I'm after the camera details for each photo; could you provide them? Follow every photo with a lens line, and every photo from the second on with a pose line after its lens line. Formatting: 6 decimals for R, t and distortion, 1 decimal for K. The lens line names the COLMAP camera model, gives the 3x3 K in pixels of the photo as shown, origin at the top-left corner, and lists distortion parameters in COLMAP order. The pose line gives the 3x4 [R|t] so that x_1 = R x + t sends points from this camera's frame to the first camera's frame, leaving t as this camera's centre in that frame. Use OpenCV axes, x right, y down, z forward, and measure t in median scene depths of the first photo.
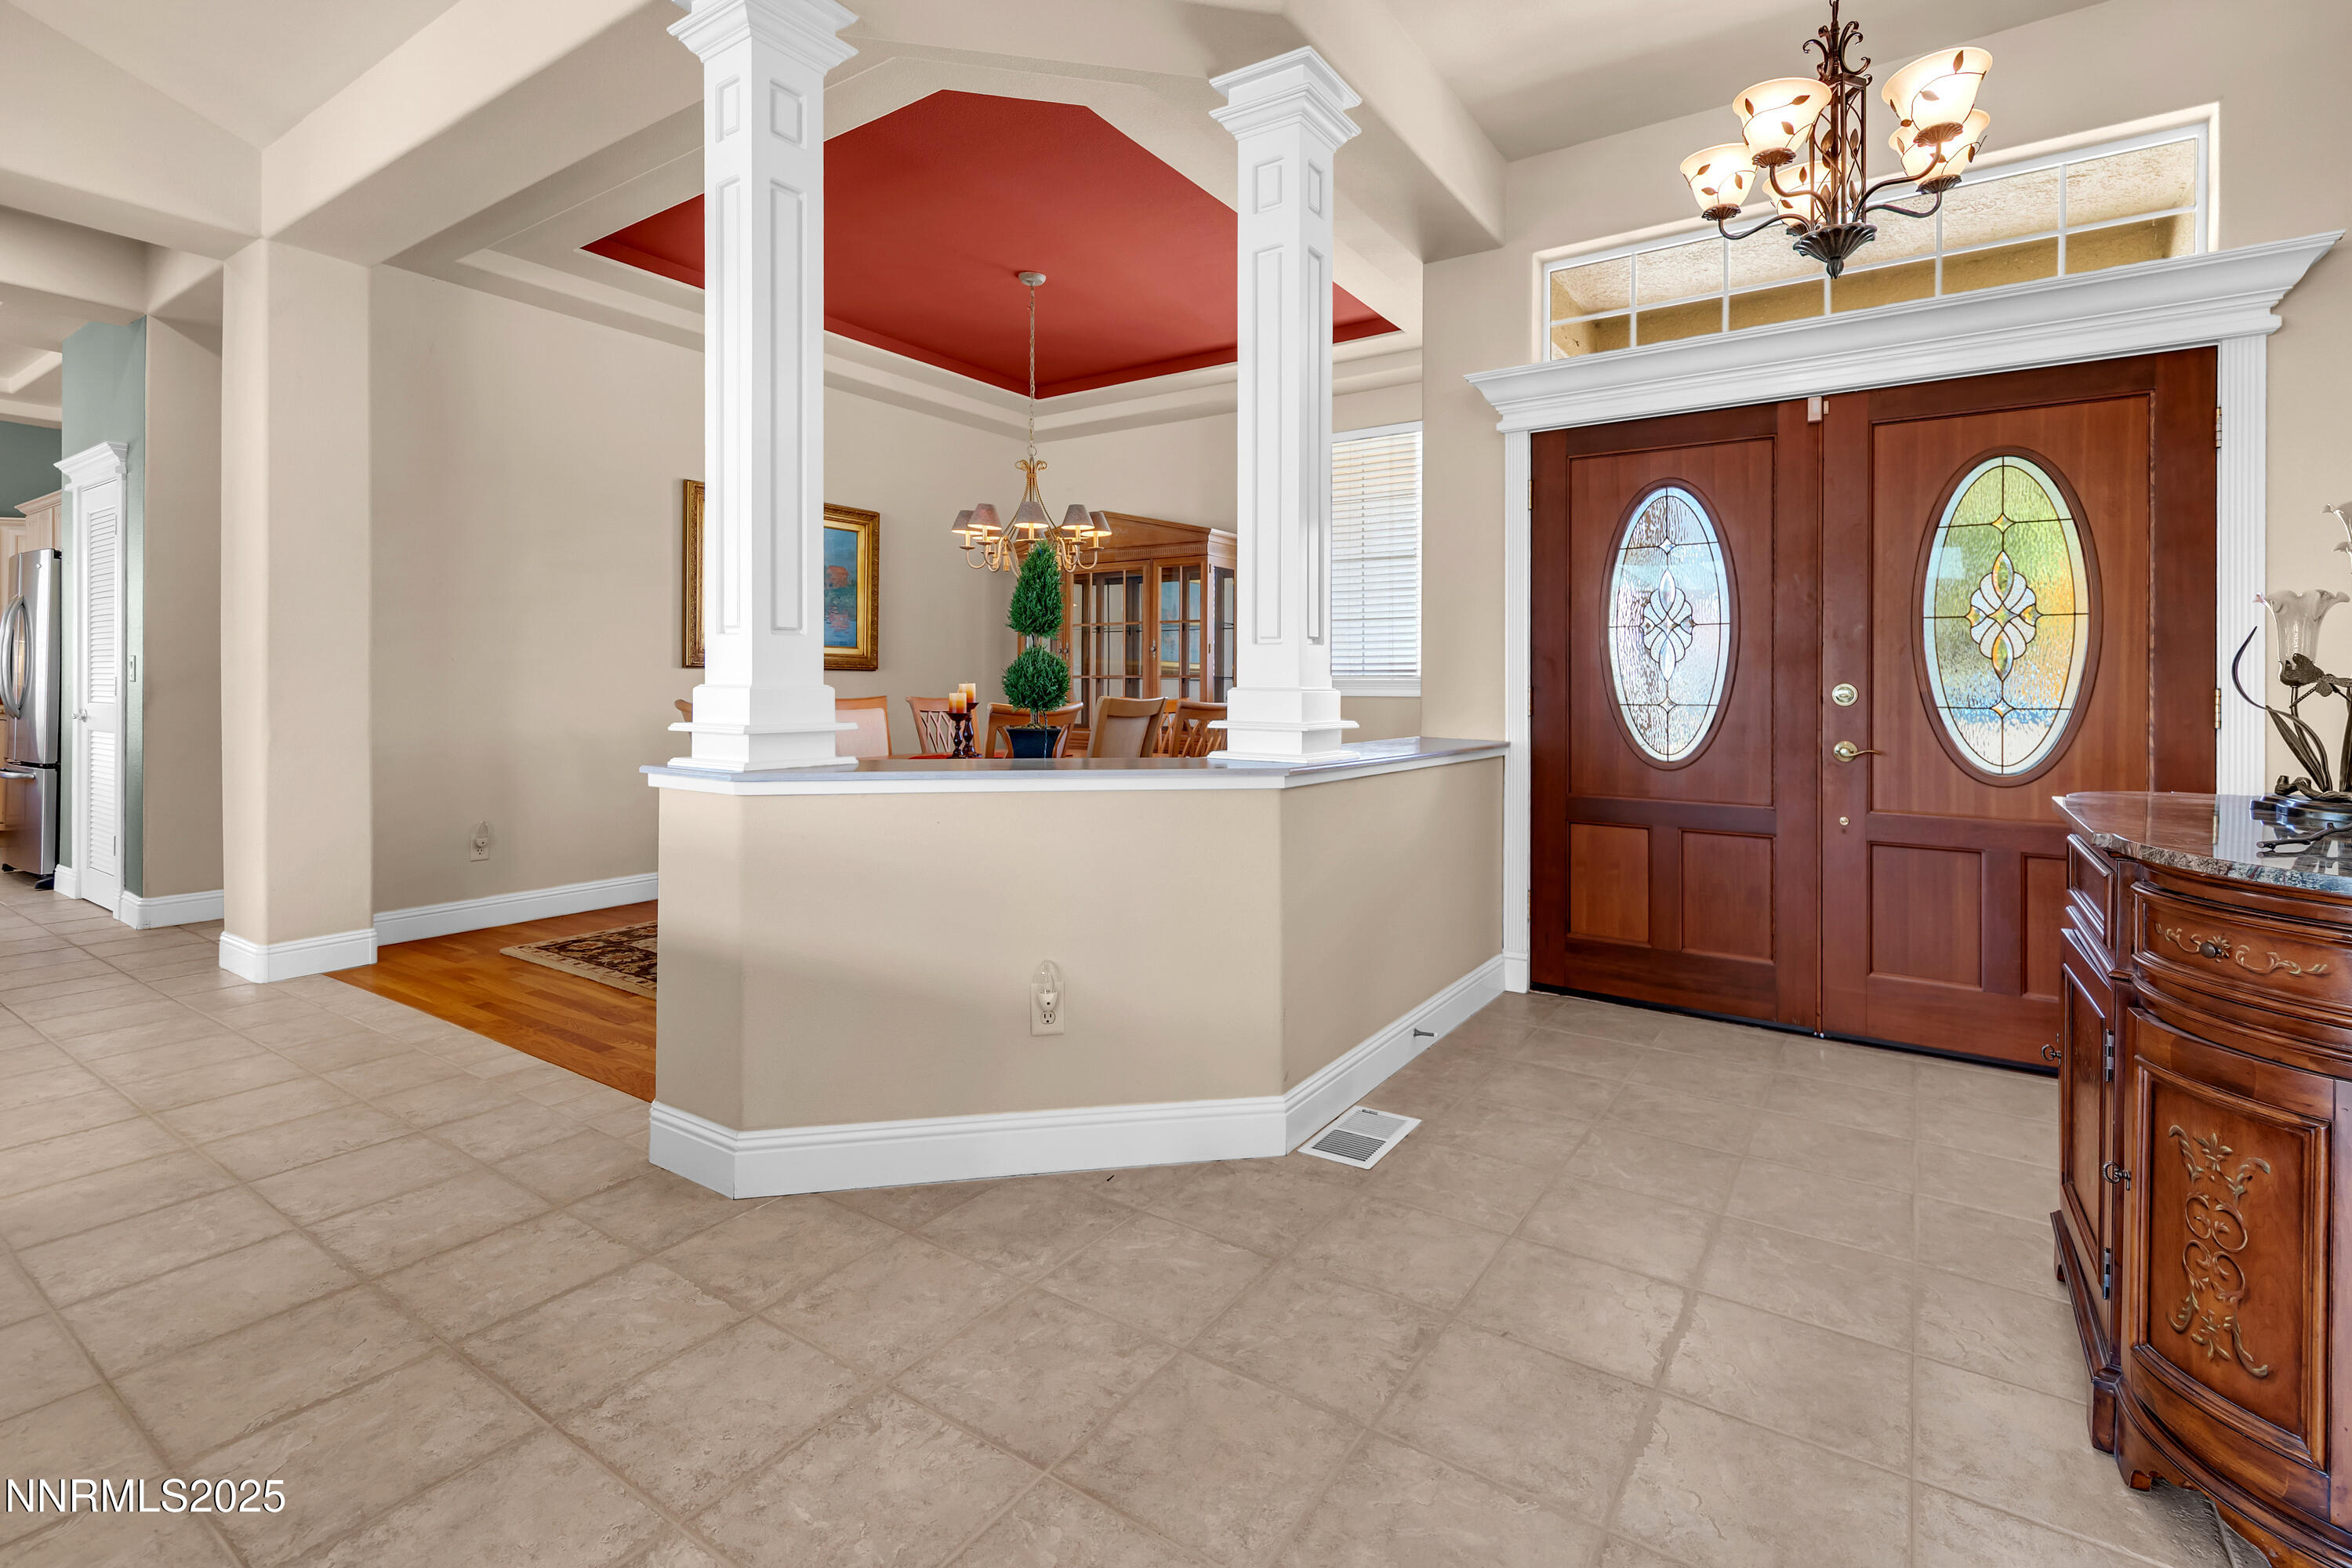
lens RADIAL K [[1067.1, 0, 1204.9], [0, 1067.1, 682.2], [0, 0, 1]] dist [-0.003079, 0.001353]
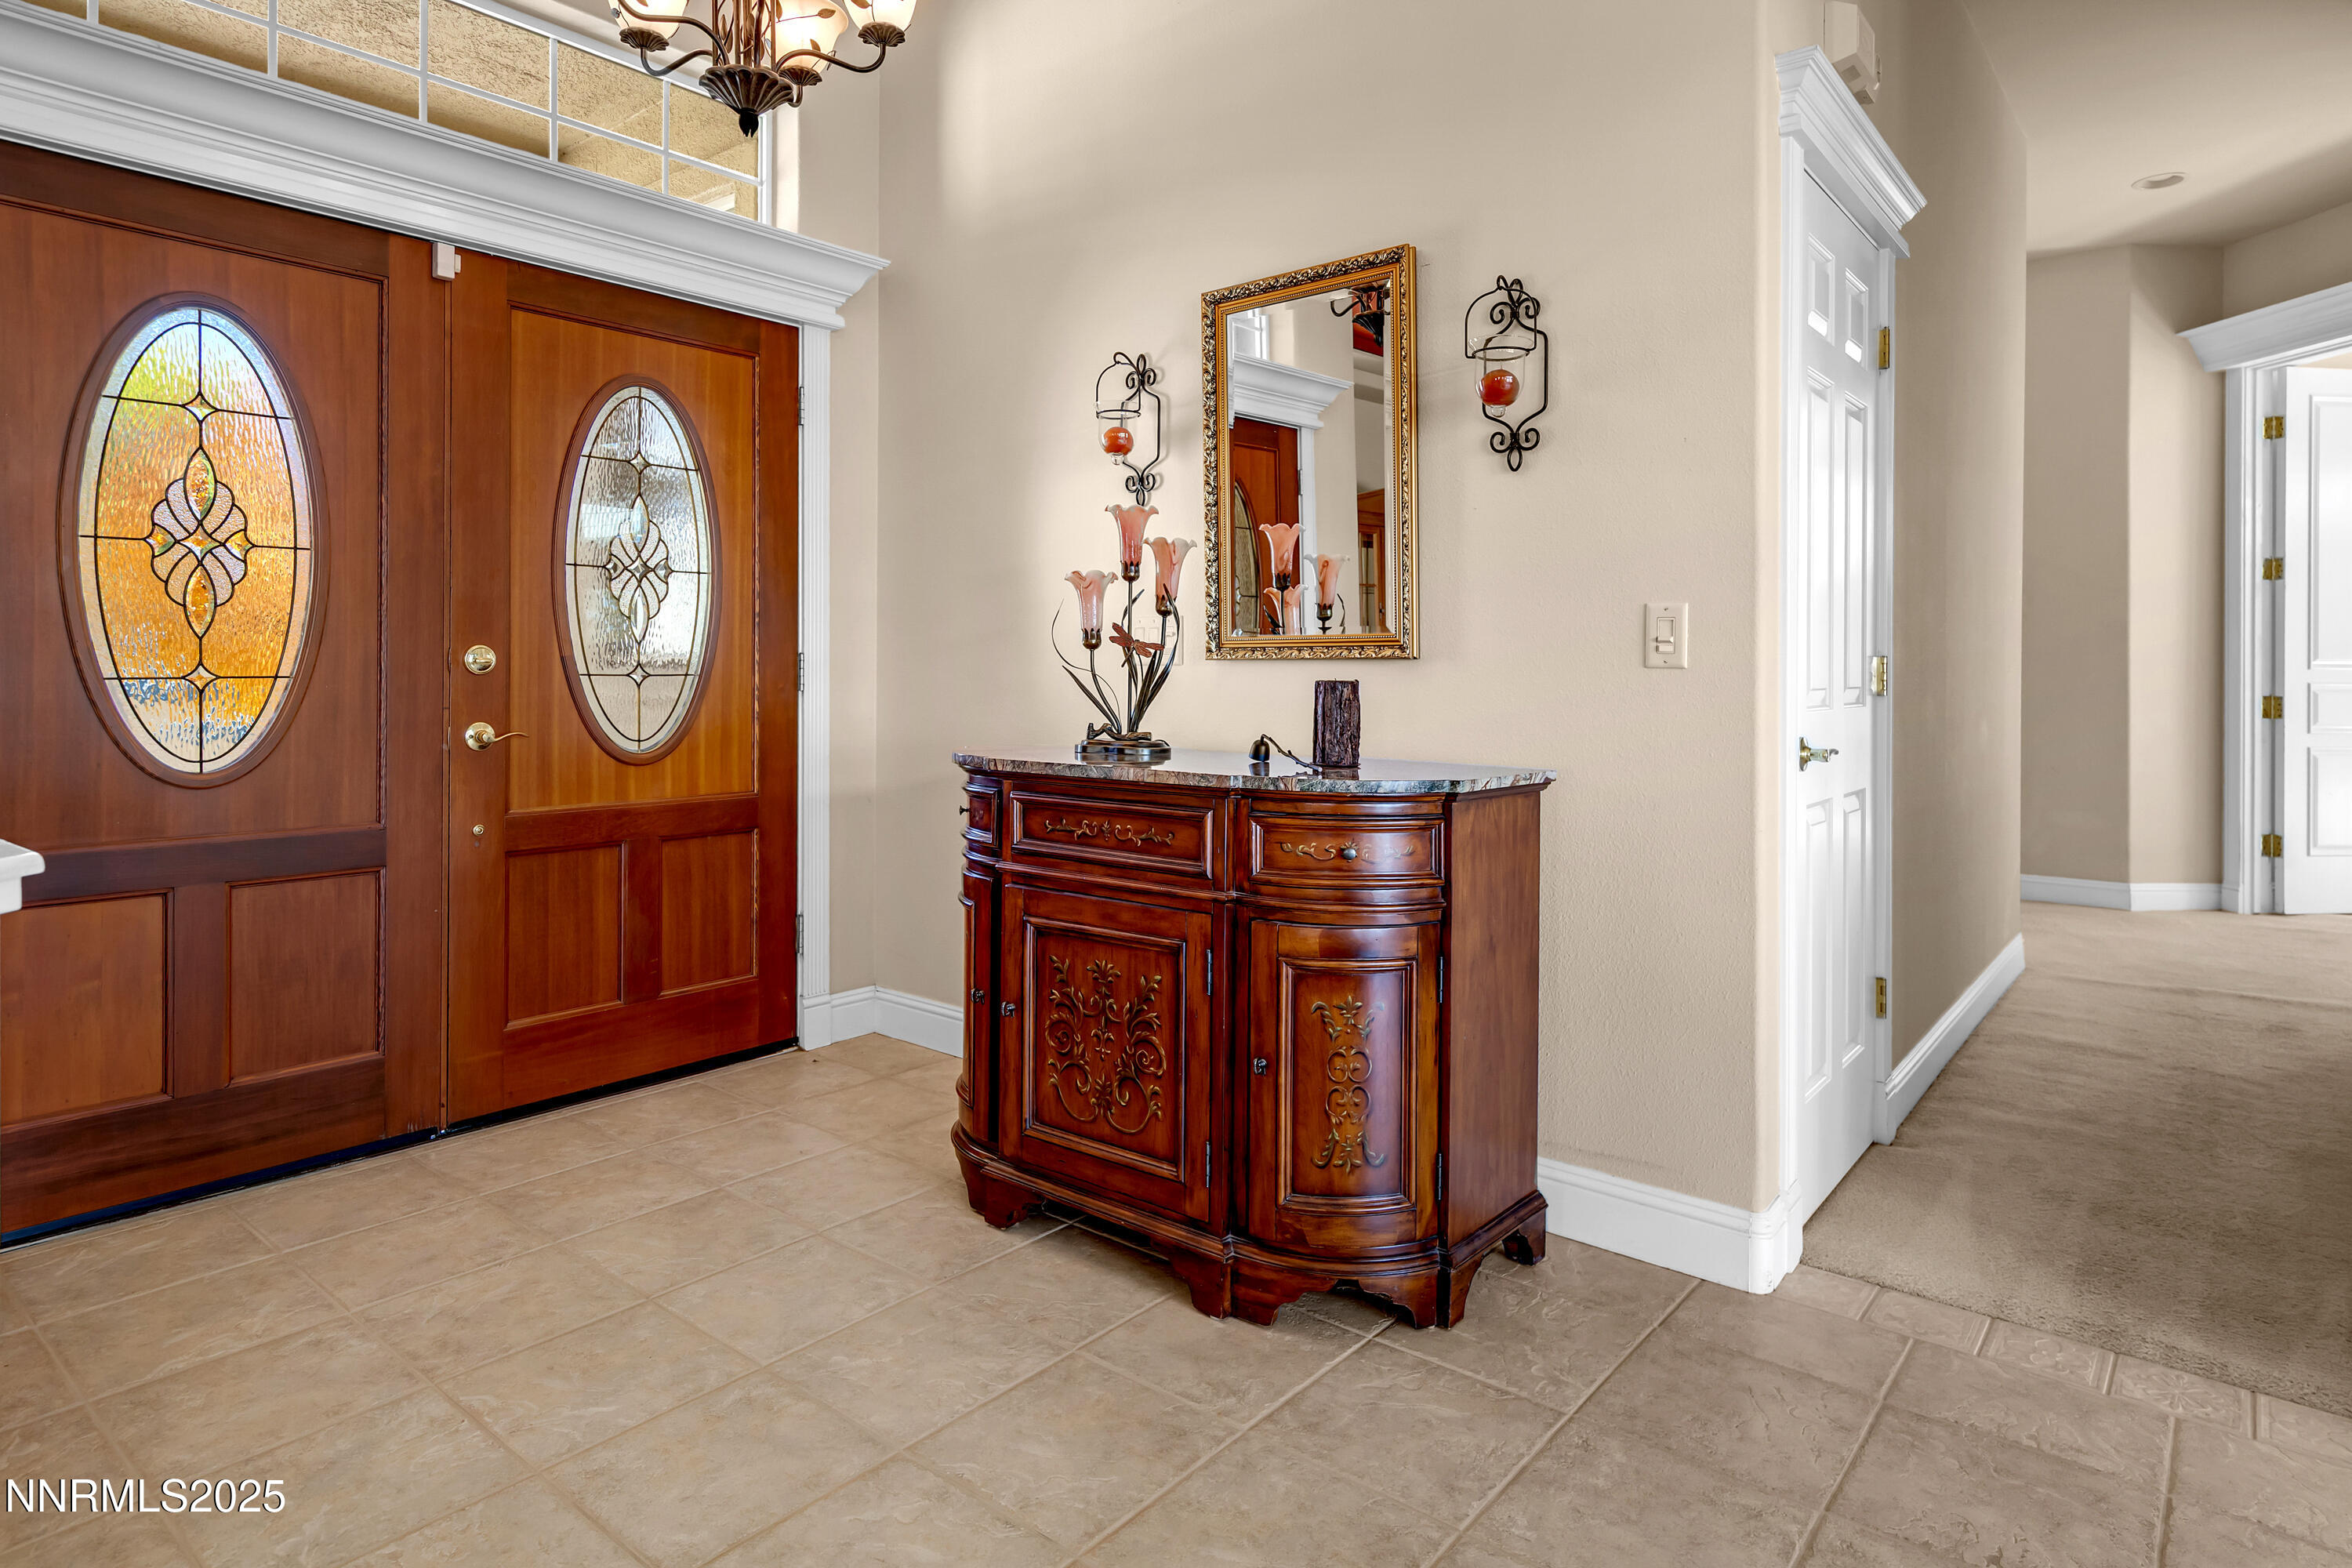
lens RADIAL K [[1288.4, 0, 1191.0], [0, 1288.4, 669.2], [0, 0, 1]] dist [-0.002999, 0.002364]
pose [[0.092185, -0.007664, 0.995712, -0.351177], [-0.005349, 0.999952, 0.008192, 0.011549], [-0.995728, -0.006081, 0.092139, 0.609333]]
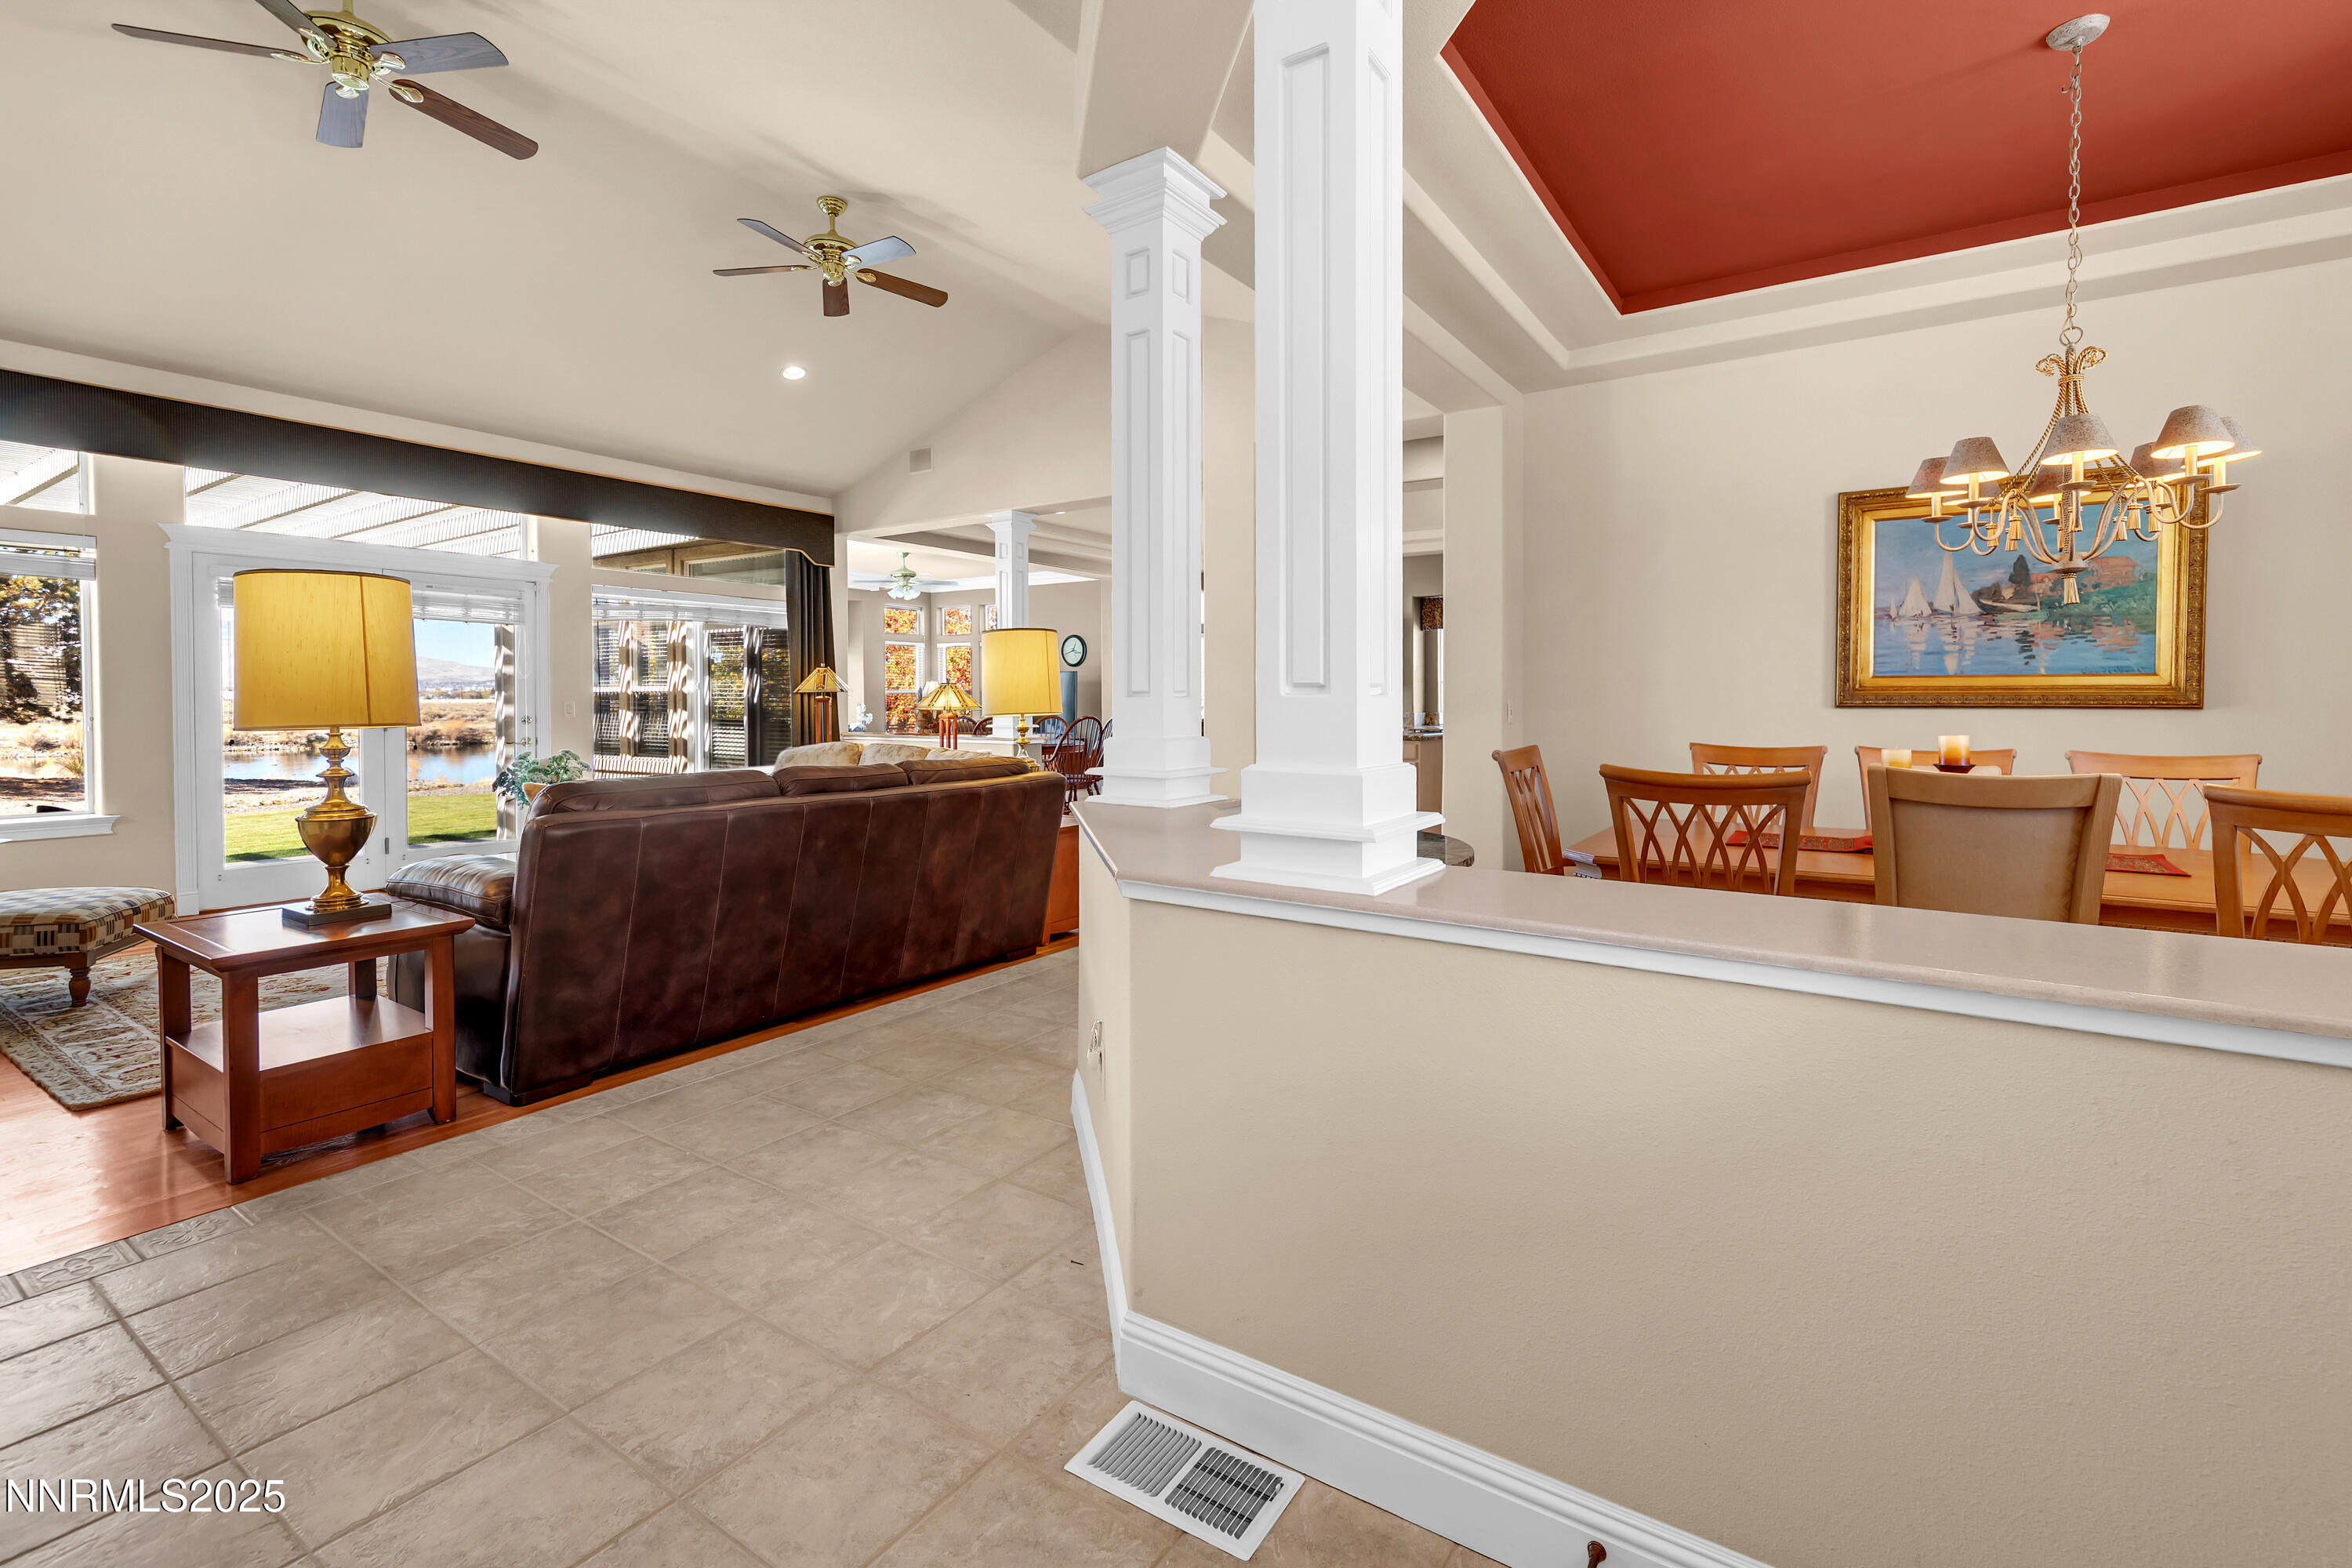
lens RADIAL K [[1035.1, 0, 1227.4], [0, 1035.1, 726.6], [0, 0, 1]] dist [0.000957, 0.000886]
pose [[0.015309, 0.020212, -0.999679, 0.860544], [-0.000760, 0.999796, 0.020202, -0.035876], [0.999883, 0.000451, 0.015321, 1.159230]]
